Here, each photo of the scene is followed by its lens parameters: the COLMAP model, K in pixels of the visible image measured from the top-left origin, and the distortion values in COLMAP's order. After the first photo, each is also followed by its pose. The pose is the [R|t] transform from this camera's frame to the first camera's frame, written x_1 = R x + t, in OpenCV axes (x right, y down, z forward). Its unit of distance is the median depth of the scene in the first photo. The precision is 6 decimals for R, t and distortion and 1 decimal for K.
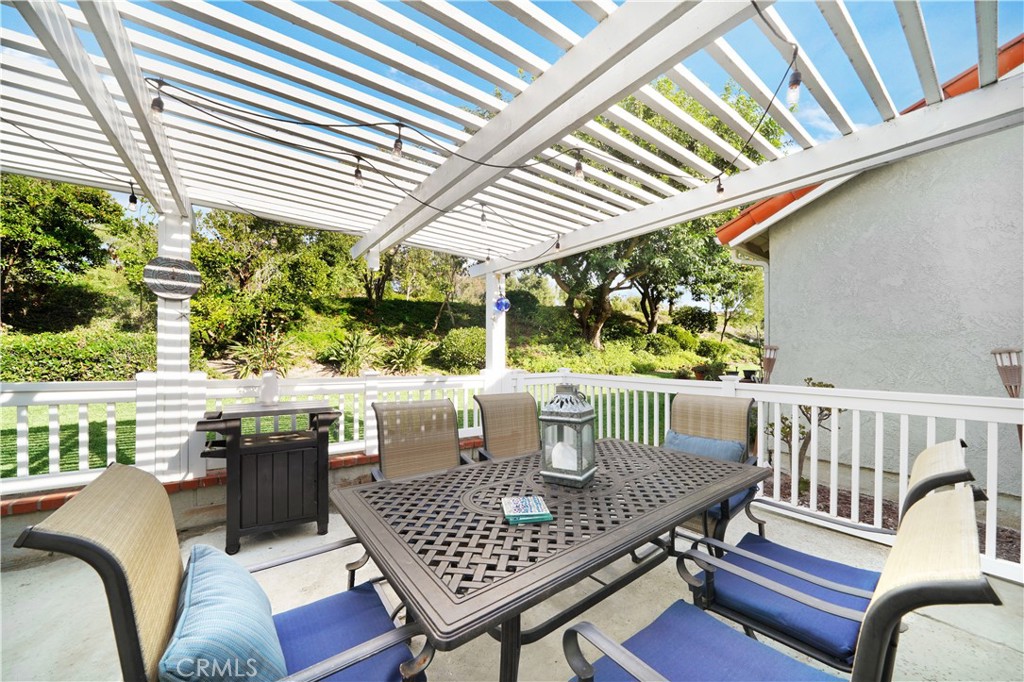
lens RADIAL K [[367.7, 0, 517.8], [0, 367.7, 354.4], [0, 0, 1]] dist [-0.008303, 0.000065]
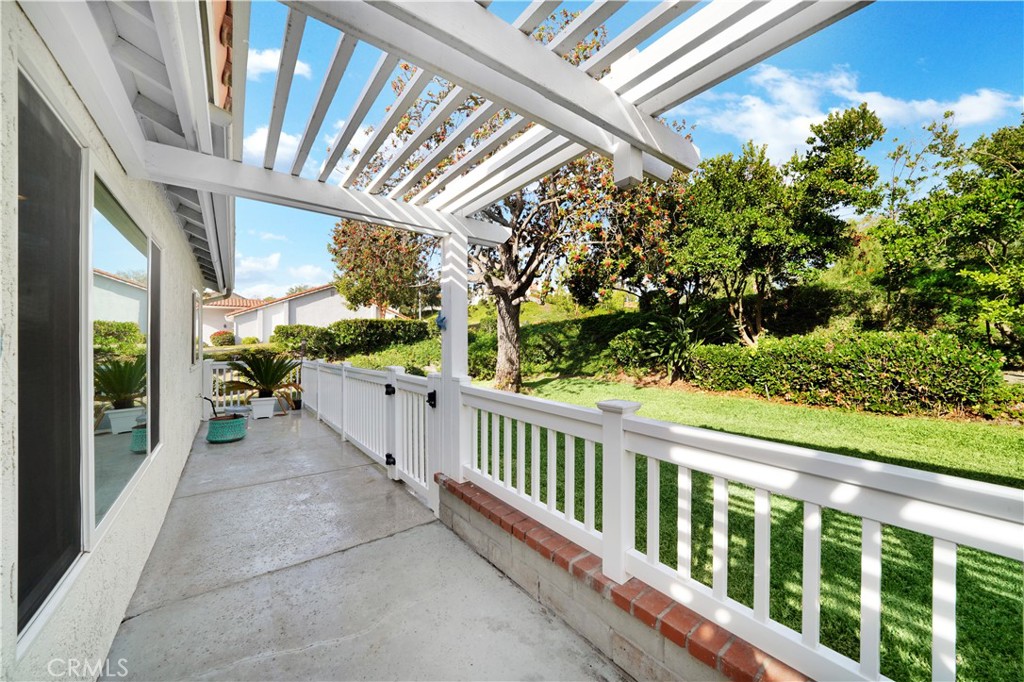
lens RADIAL K [[373.9, 0, 515.0], [0, 373.9, 345.0], [0, 0, 1]] dist [-0.001356, -0.000017]
pose [[0.045682, -0.007472, -0.998928, -0.316261], [-0.008312, 0.999935, -0.007859, -0.018284], [0.998921, 0.008662, 0.045617, 0.189383]]
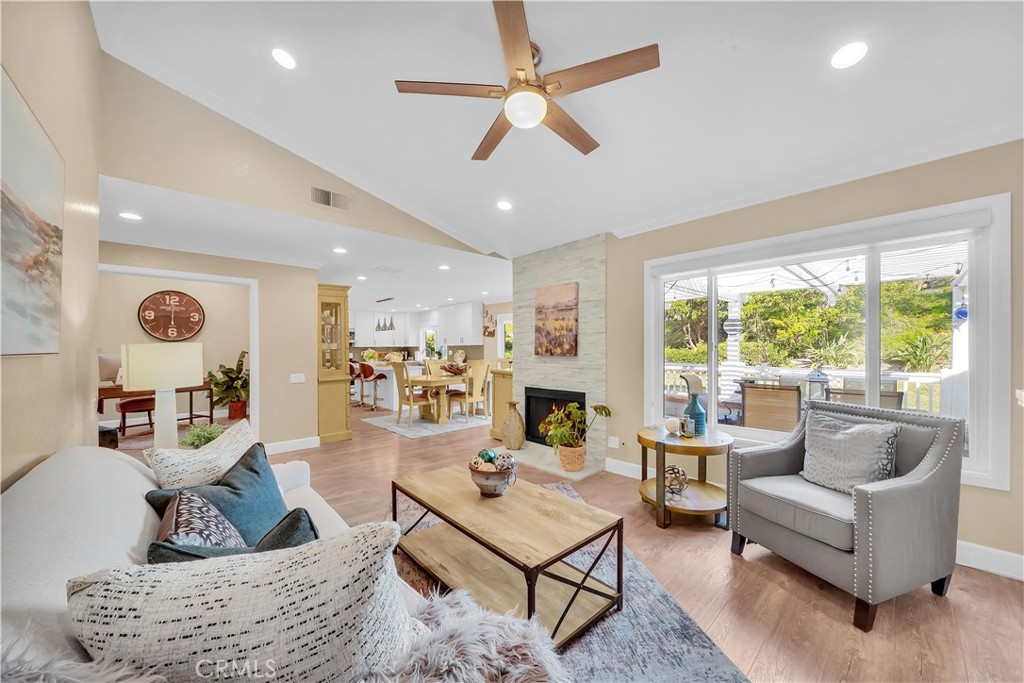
lens RADIAL K [[371.5, 0, 502.2], [0, 371.5, 349.4], [0, 0, 1]] dist [-0.007955, -0.000003]
pose [[0.100531, -0.010429, -0.994879, 0.602641], [-0.002490, 0.999939, -0.010734, -0.003446], [0.994931, 0.003556, 0.100499, -0.358909]]
